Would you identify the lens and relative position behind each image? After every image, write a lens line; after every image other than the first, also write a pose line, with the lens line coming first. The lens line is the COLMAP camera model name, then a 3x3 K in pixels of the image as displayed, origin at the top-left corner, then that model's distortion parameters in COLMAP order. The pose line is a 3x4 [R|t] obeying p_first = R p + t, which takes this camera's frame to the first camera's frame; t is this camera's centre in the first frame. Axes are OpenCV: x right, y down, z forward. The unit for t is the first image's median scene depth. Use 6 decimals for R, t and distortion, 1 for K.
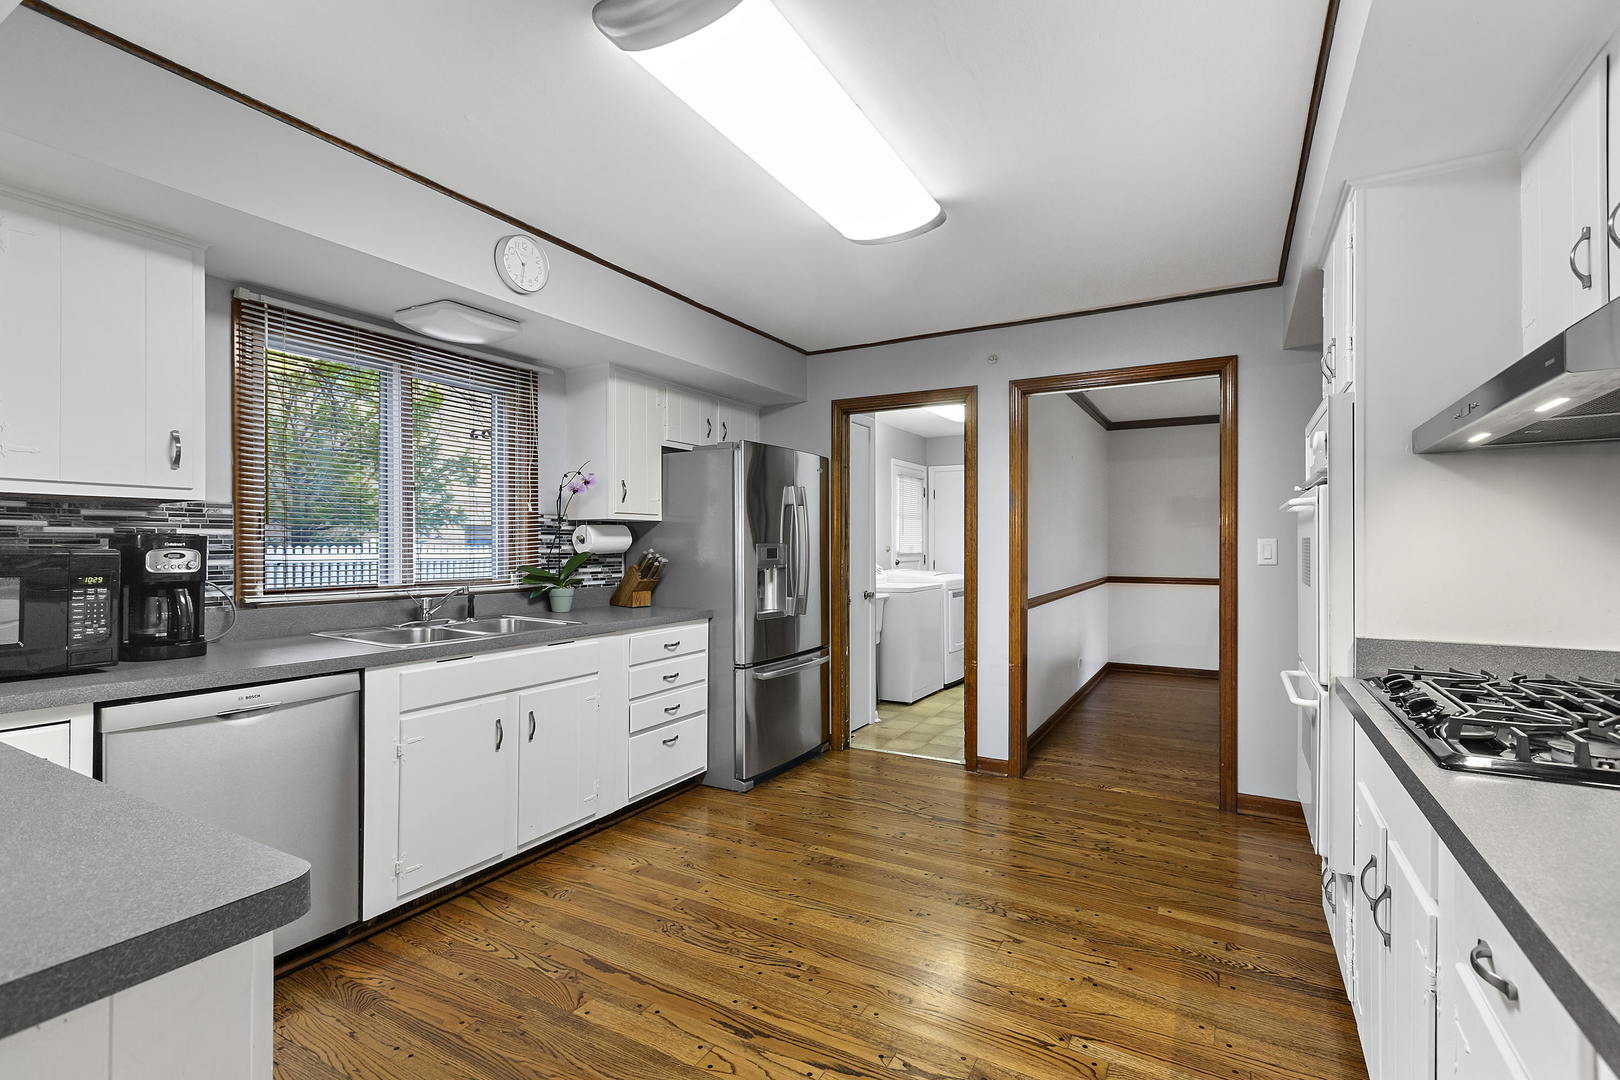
lens RADIAL K [[726.4, 0, 806.2], [0, 726.4, 541.7], [0, 0, 1]] dist [-0.002514, -0.000309]
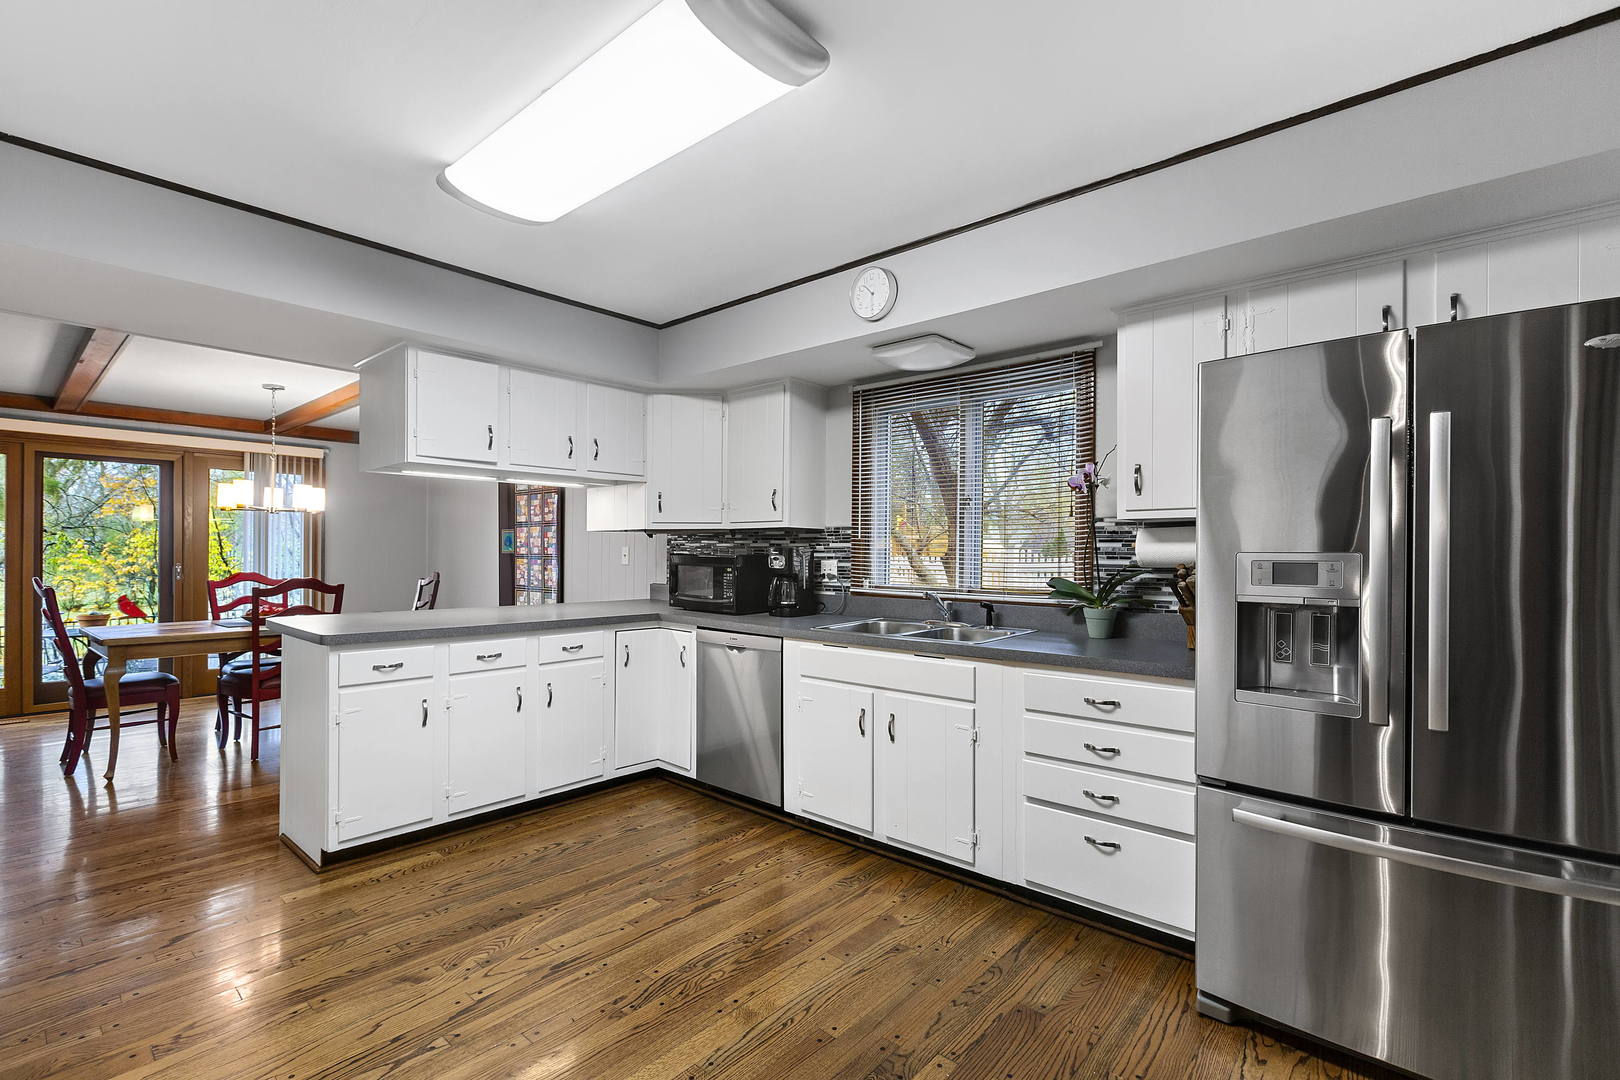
lens RADIAL K [[726.4, 0, 817.1], [0, 726.4, 555.8], [0, 0, 1]] dist [-0.002514, -0.000309]
pose [[-0.186518, 0.003039, -0.982447, 0.752738], [-0.002345, 0.999991, 0.003539, 0.004807], [0.982449, 0.002964, -0.186510, 1.236877]]
